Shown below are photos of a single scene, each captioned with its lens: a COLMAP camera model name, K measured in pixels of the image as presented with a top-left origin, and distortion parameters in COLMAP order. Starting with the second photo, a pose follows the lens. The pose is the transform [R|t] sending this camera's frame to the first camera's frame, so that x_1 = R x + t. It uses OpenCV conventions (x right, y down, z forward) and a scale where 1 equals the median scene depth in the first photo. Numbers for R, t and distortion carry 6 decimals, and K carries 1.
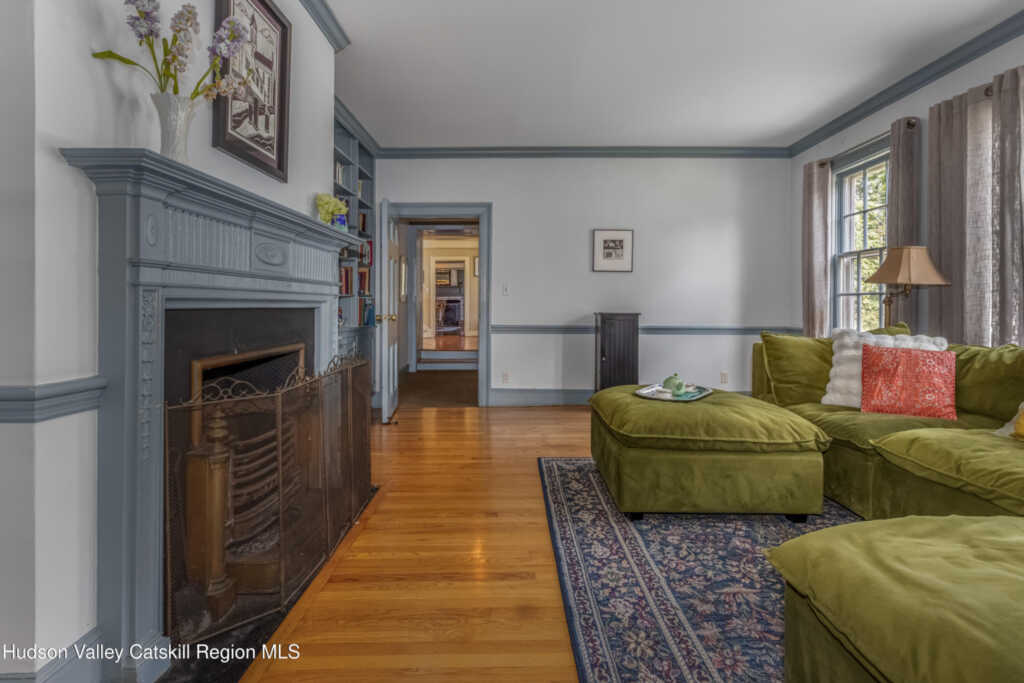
lens RADIAL K [[487.7, 0, 513.2], [0, 487.7, 321.2], [0, 0, 1]] dist [0.000434, 0.000090]
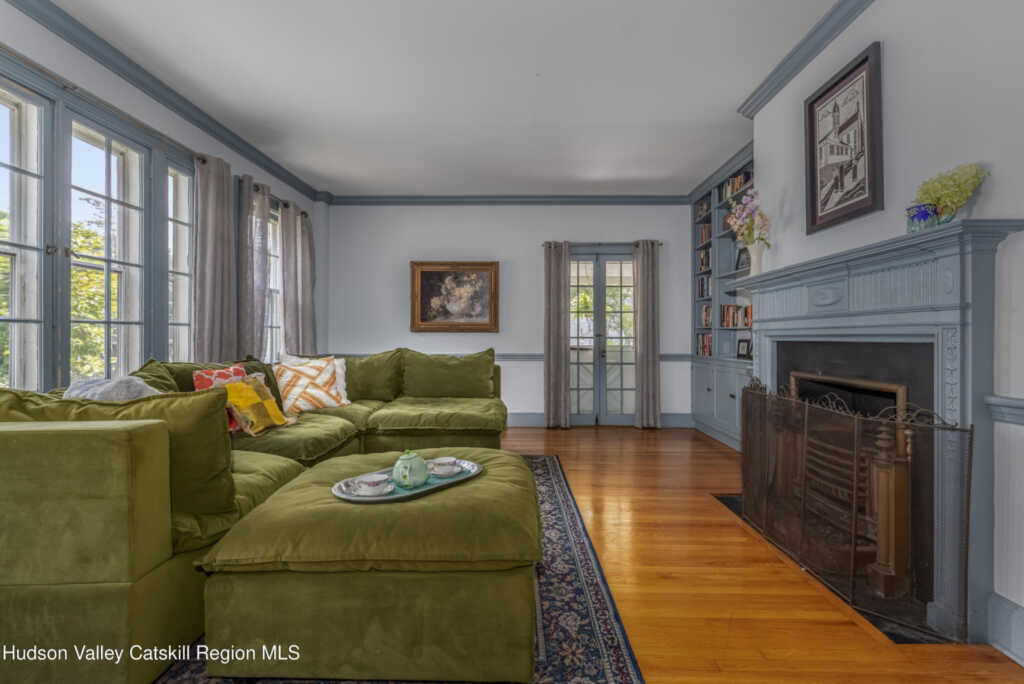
lens RADIAL K [[487.7, 0, 513.2], [0, 487.7, 321.7], [0, 0, 1]] dist [0.000434, 0.000090]
pose [[-0.999991, -0.003105, -0.002839, 0.275928], [-0.003103, 0.999995, -0.000613, -0.072550], [0.002841, -0.000604, -0.999996, 2.188774]]
